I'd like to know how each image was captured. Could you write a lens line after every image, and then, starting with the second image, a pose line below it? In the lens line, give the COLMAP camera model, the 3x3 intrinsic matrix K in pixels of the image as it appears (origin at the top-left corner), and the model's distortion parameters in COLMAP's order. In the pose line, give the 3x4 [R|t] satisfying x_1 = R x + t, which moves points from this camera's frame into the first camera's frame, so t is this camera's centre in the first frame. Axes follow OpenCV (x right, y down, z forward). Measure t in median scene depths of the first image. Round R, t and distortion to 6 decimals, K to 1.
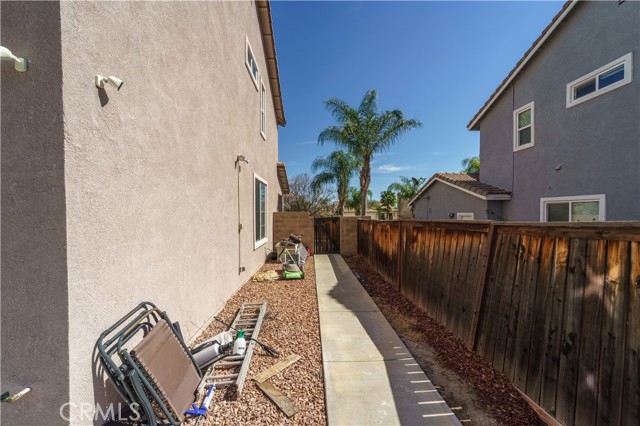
lens RADIAL K [[258.9, 0, 322.1], [0, 258.9, 211.0], [0, 0, 1]] dist [-0.002447, -0.000588]
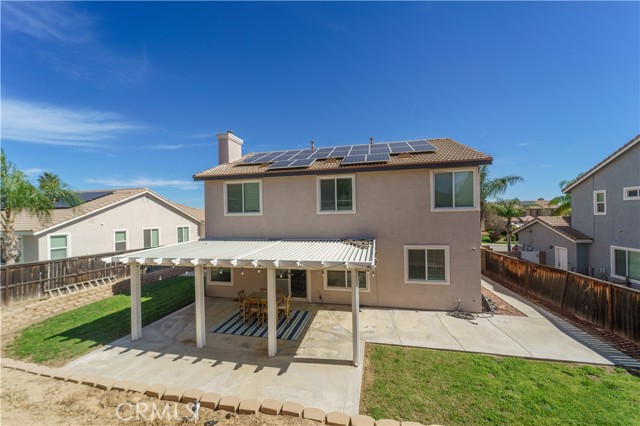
lens RADIAL K [[258.9, 0, 315.5], [0, 258.9, 211.5], [0, 0, 1]] dist [-0.002447, -0.000588]
pose [[0.964530, -0.020671, -0.263164, -0.729141], [0.019306, 0.999783, -0.007770, -0.346805], [0.263268, 0.002414, 0.964720, -1.410701]]
